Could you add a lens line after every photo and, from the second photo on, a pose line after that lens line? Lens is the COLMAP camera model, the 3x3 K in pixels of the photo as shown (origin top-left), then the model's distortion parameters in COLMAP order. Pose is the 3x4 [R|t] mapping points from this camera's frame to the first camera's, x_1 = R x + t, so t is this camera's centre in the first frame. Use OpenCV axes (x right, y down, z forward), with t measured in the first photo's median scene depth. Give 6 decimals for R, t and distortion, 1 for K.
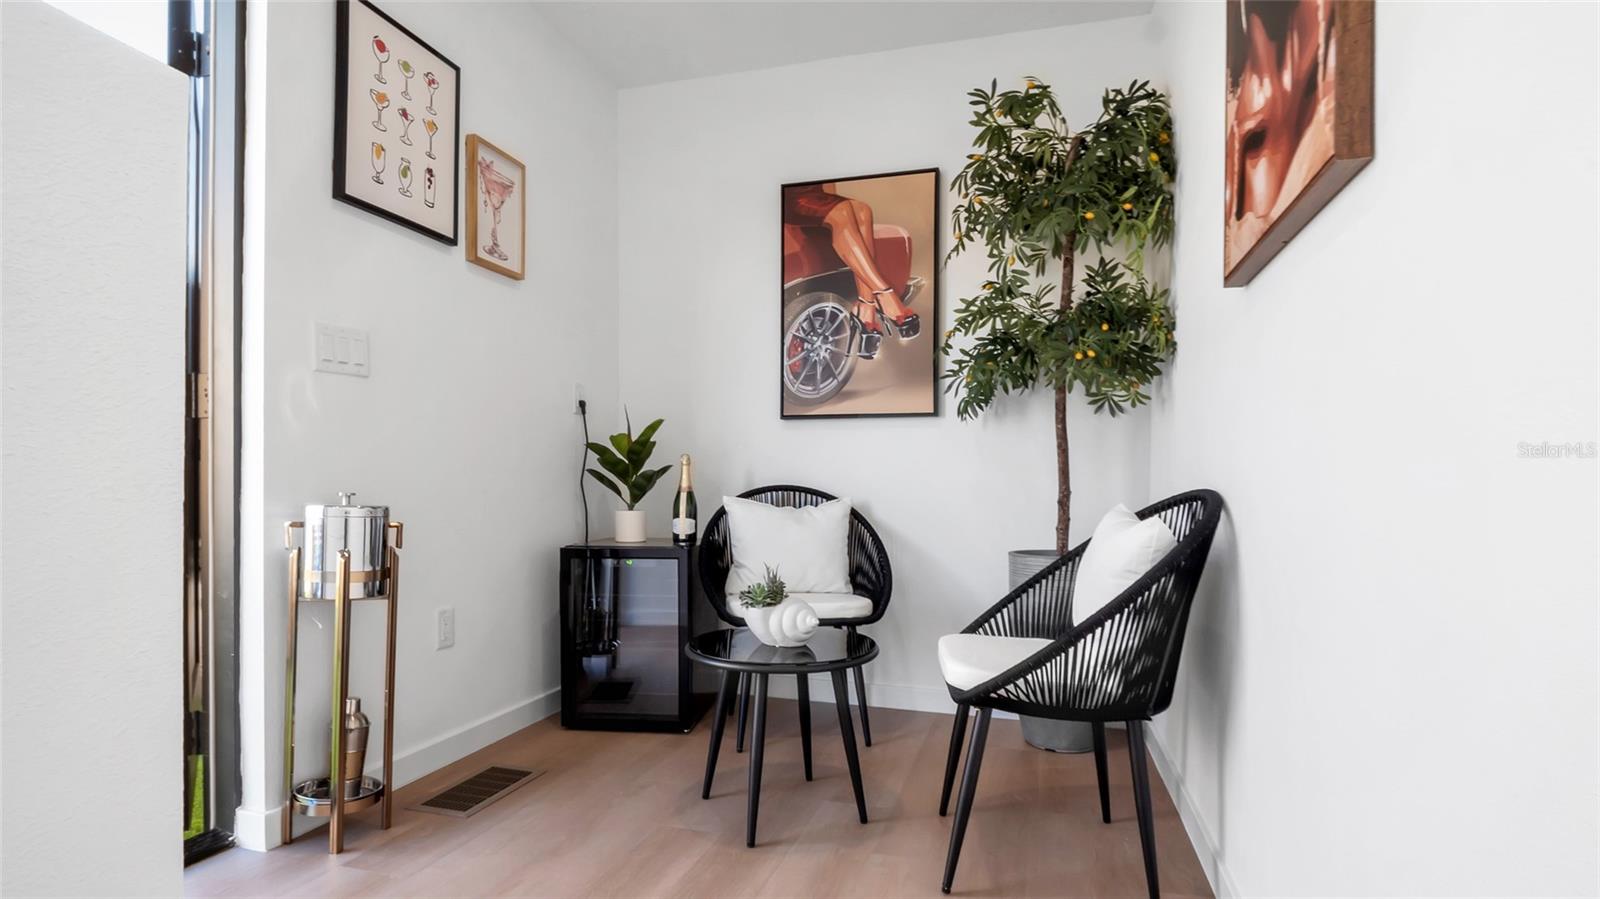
lens RADIAL K [[802.9, 0, 785.7], [0, 802.9, 494.9], [0, 0, 1]] dist [-0.002407, -0.000629]
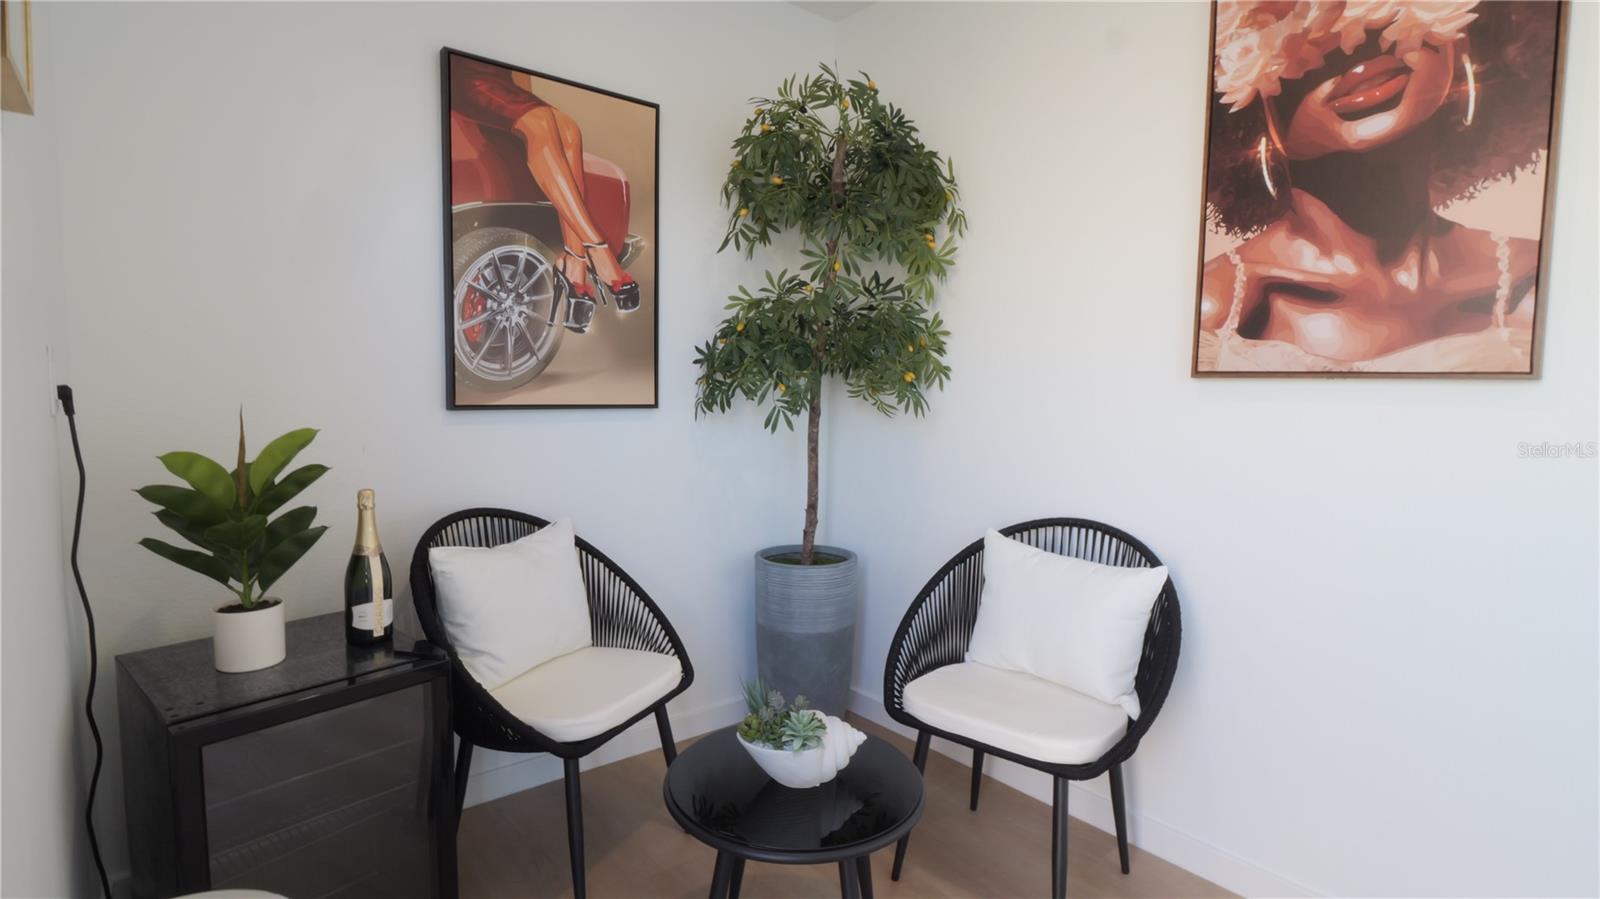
lens RADIAL K [[802.9, 0, 797.1], [0, 802.9, 434.6], [0, 0, 1]] dist [-0.002407, -0.000629]
pose [[0.549385, -0.053798, 0.833836, -0.414956], [-0.005003, 0.997695, 0.067666, -0.124723], [-0.835555, -0.041346, 0.547850, 0.409398]]
